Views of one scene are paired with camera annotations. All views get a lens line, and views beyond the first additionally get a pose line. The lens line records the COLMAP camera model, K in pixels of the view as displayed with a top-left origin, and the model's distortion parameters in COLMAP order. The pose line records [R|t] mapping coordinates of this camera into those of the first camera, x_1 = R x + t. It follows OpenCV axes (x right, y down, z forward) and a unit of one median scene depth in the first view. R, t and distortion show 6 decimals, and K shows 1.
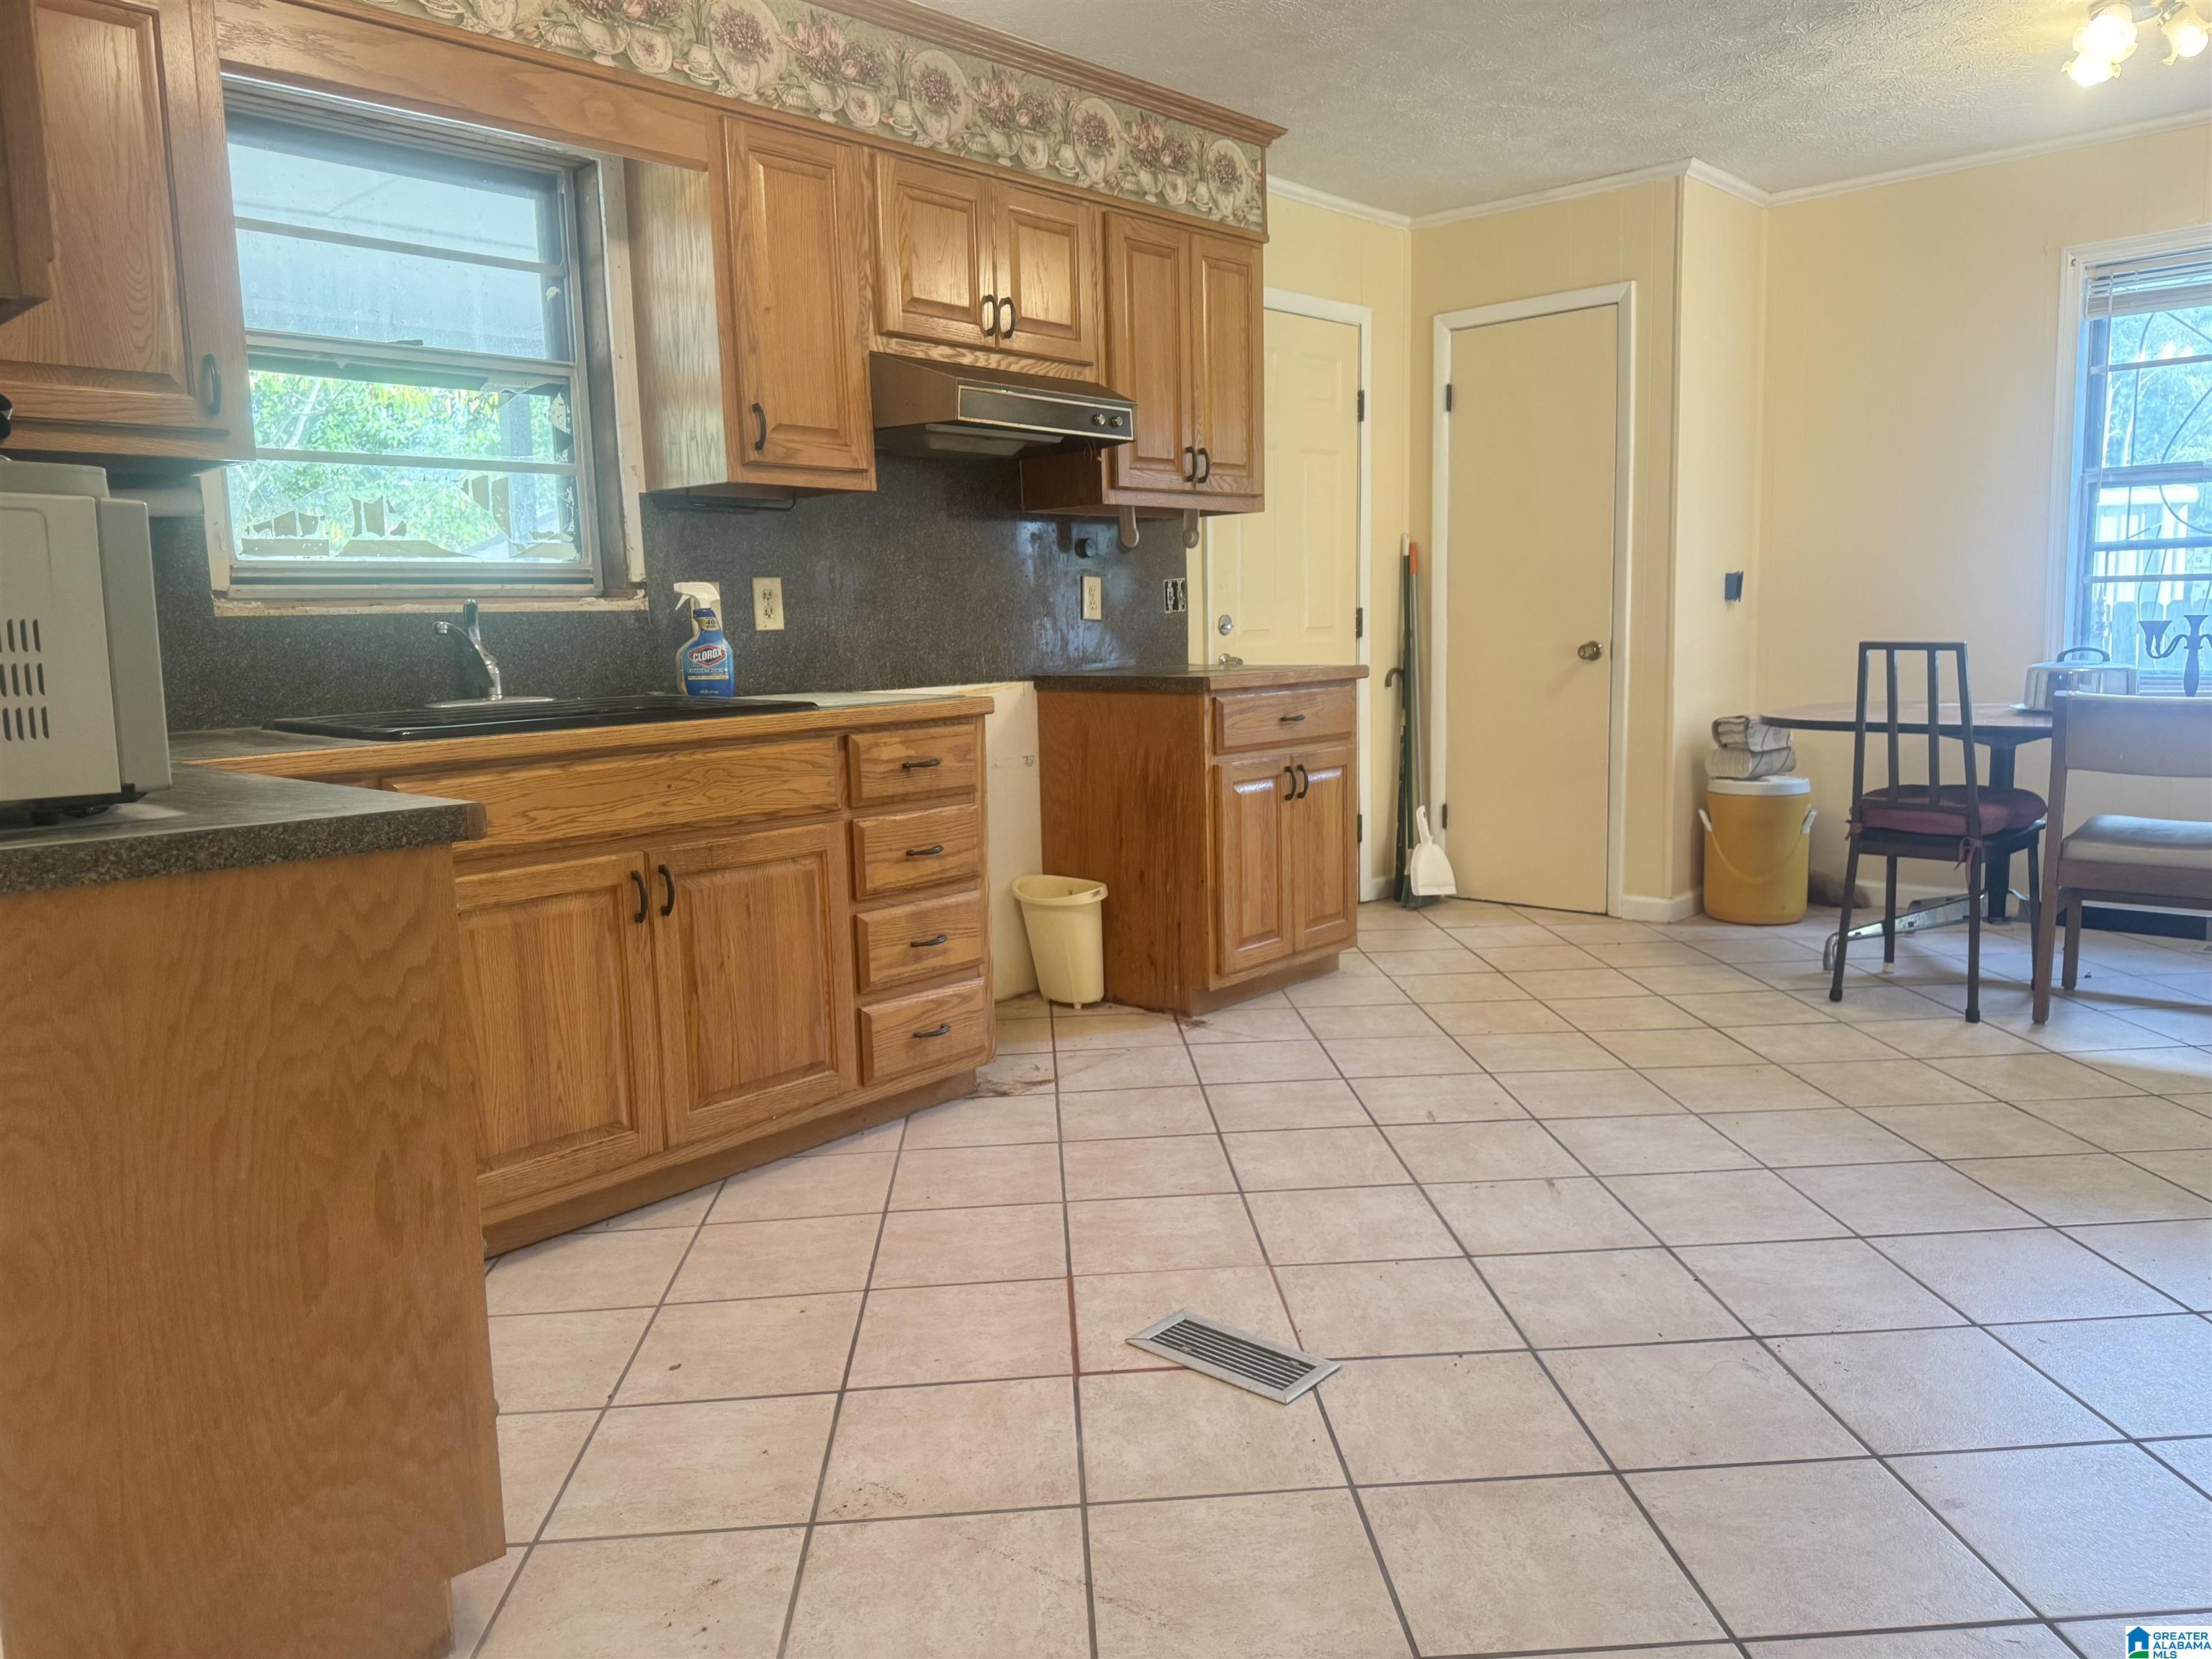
lens RADIAL K [[1572.0, 0, 1111.0], [0, 1572.0, 835.3], [0, 0, 1]] dist [0.072873, -0.093120]
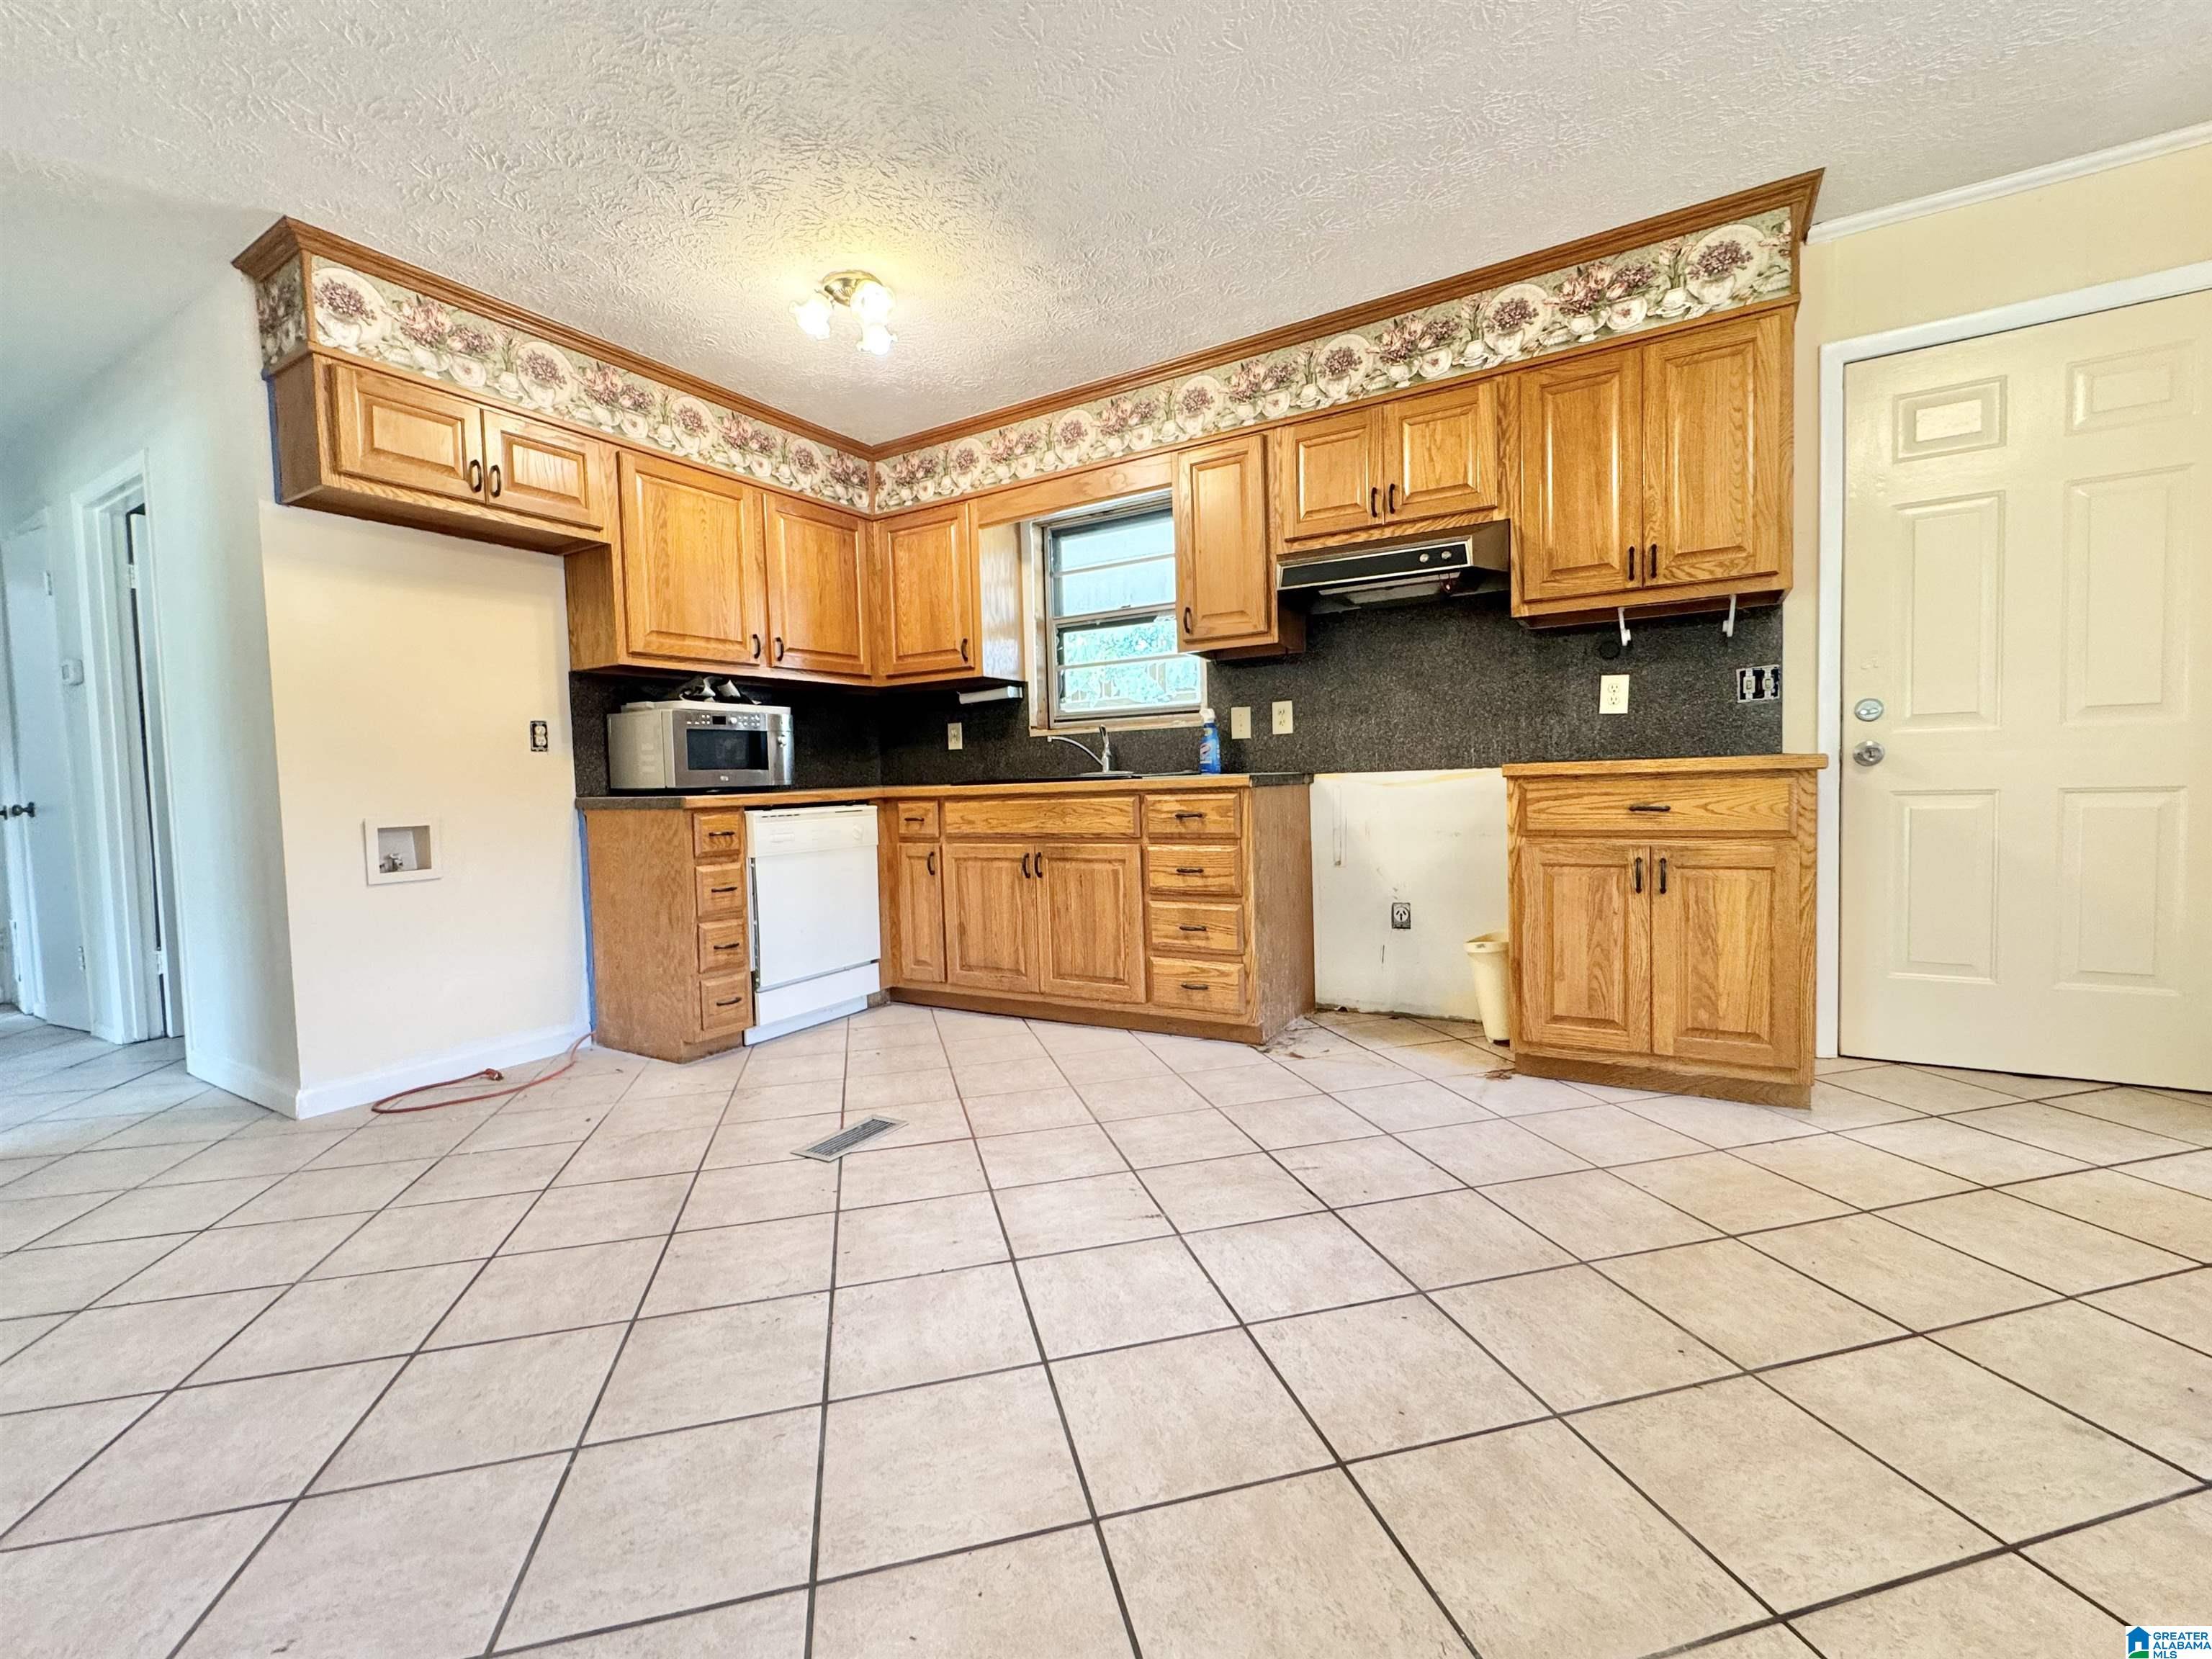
lens RADIAL K [[949.1, 0, 1101.3], [0, 949.1, 828.5], [0, 0, 1]] dist [-0.000675, -0.000565]
pose [[0.188199, 0.070338, -0.979609, 0.779443], [-0.107984, 0.992867, 0.050545, -0.069376], [0.976177, 0.096270, 0.194452, 0.698966]]
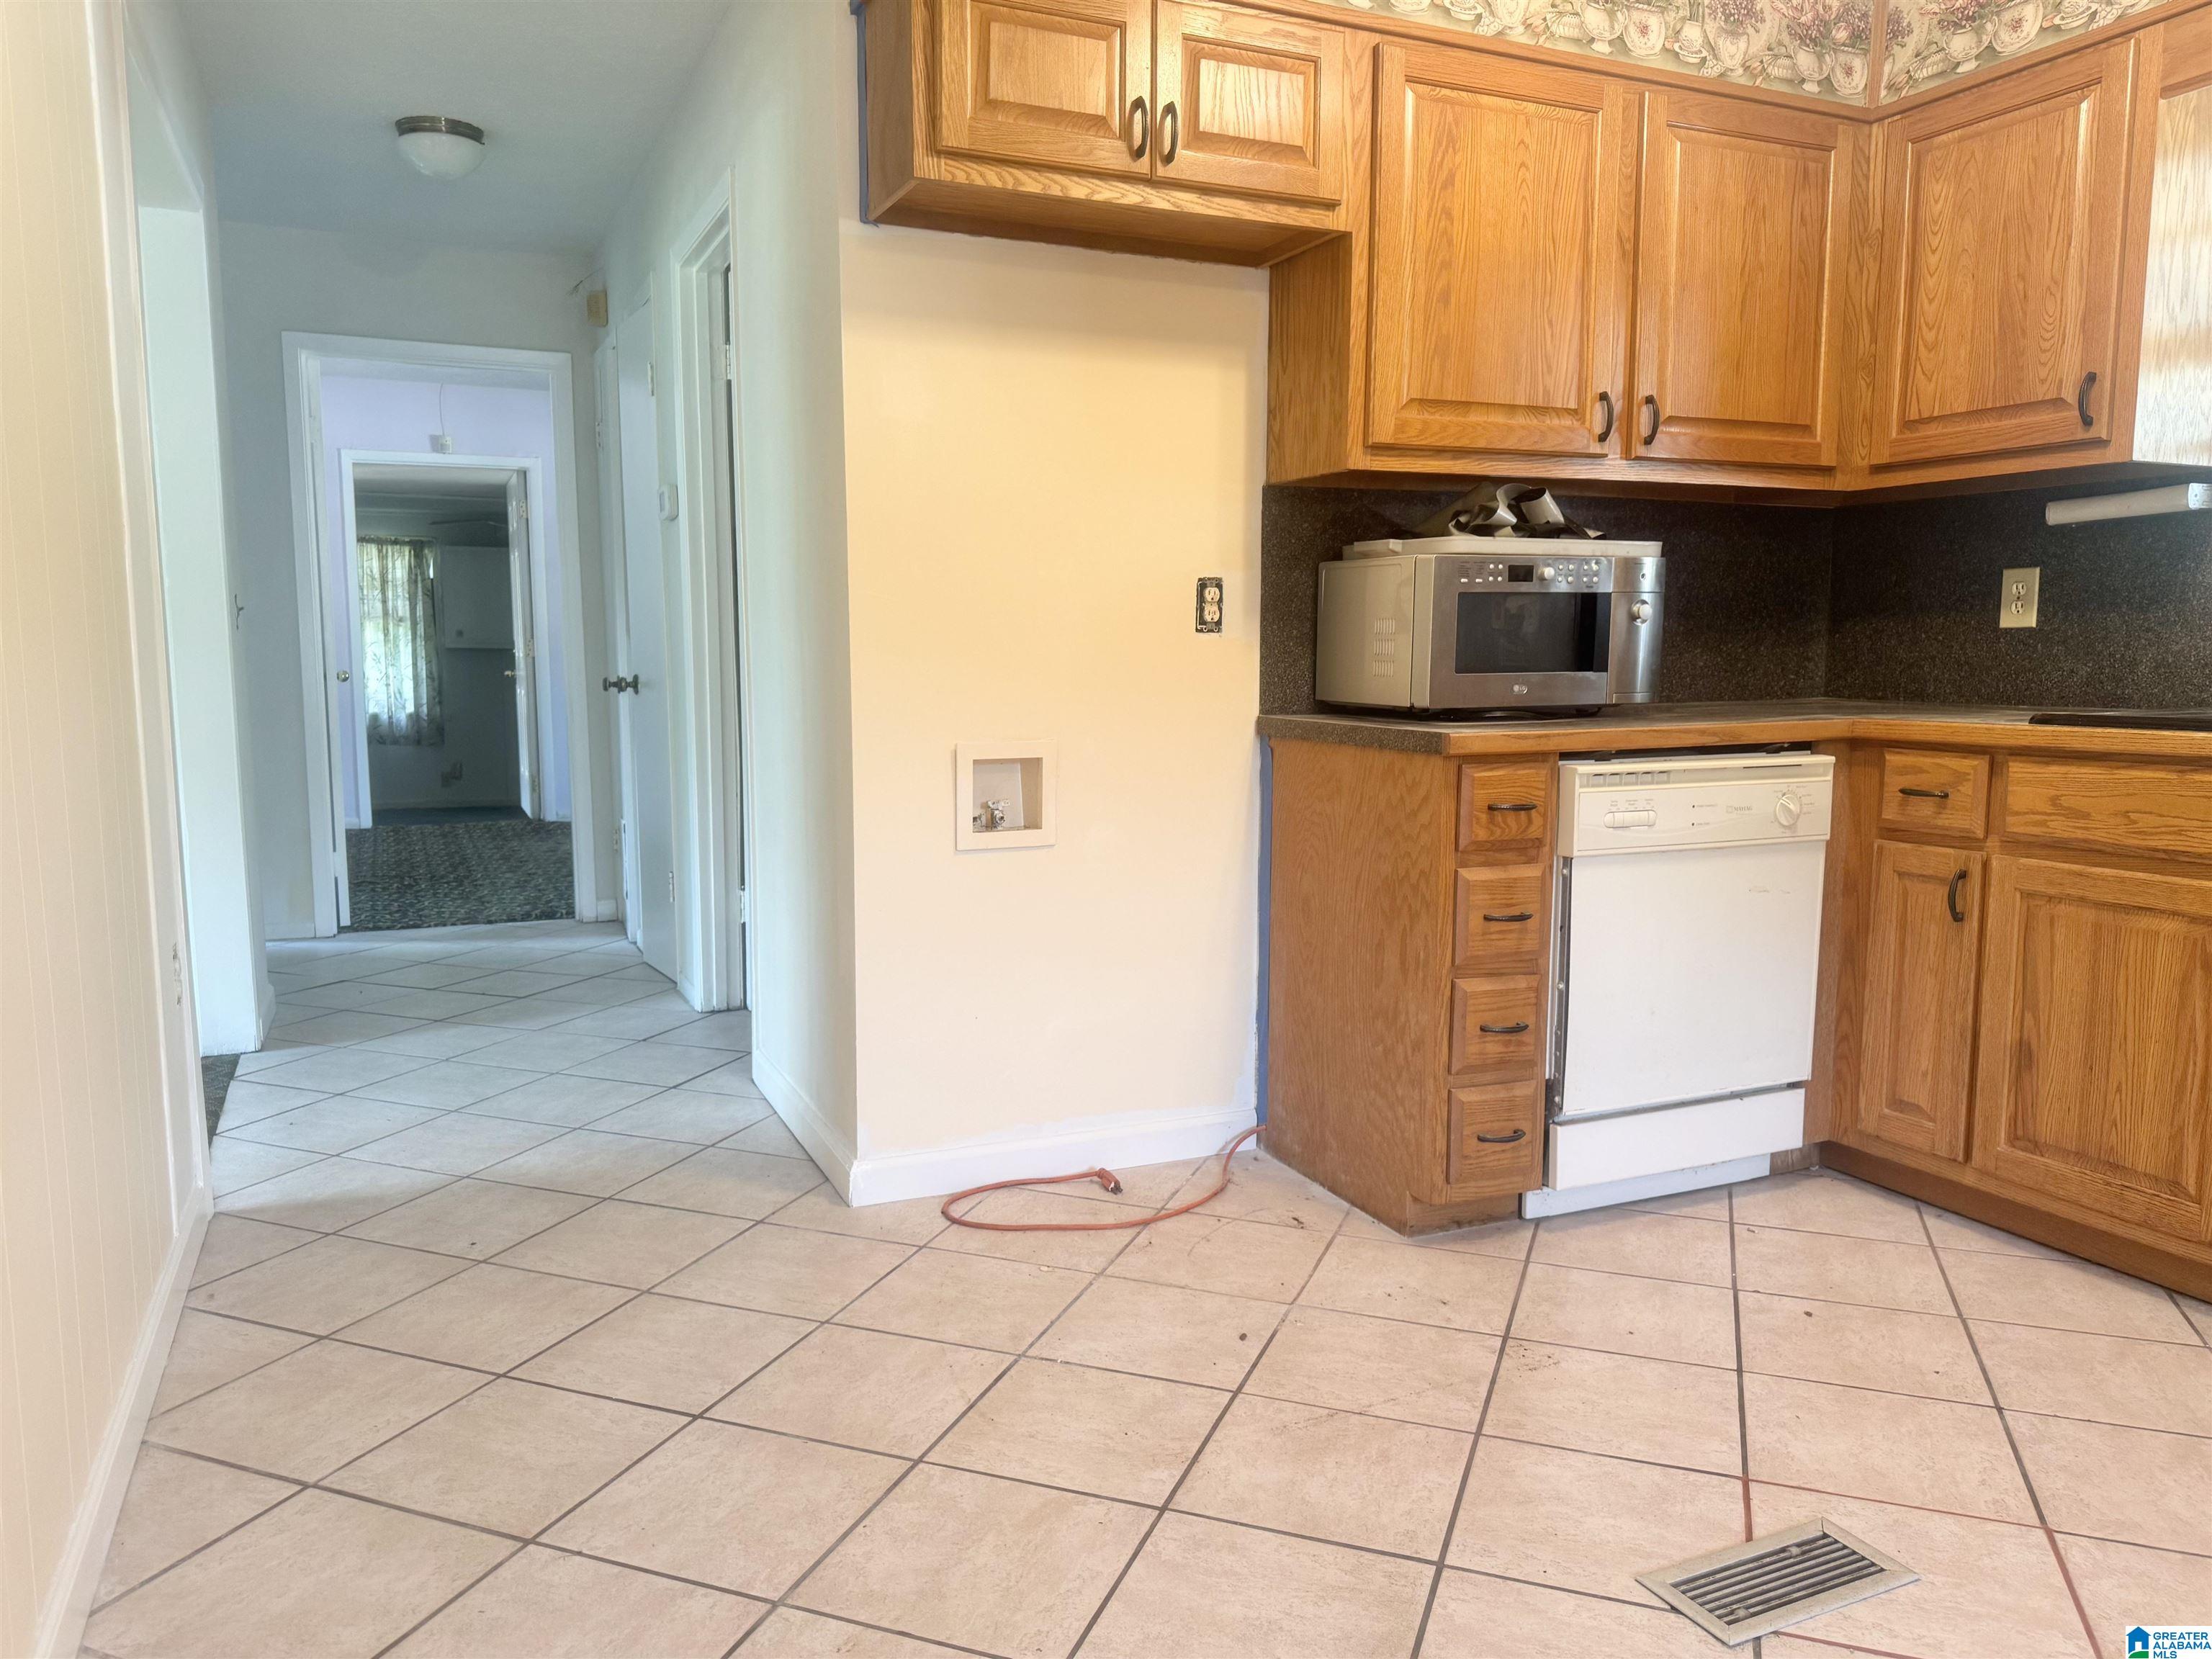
lens RADIAL K [[1572.0, 0, 1107.1], [0, 1572.0, 844.4], [0, 0, 1]] dist [0.072873, -0.093120]
pose [[-0.401064, 0.136773, -0.905782, 0.579570], [-0.113515, 0.973749, 0.197299, -0.089789], [0.908990, 0.181949, -0.375010, 0.629283]]
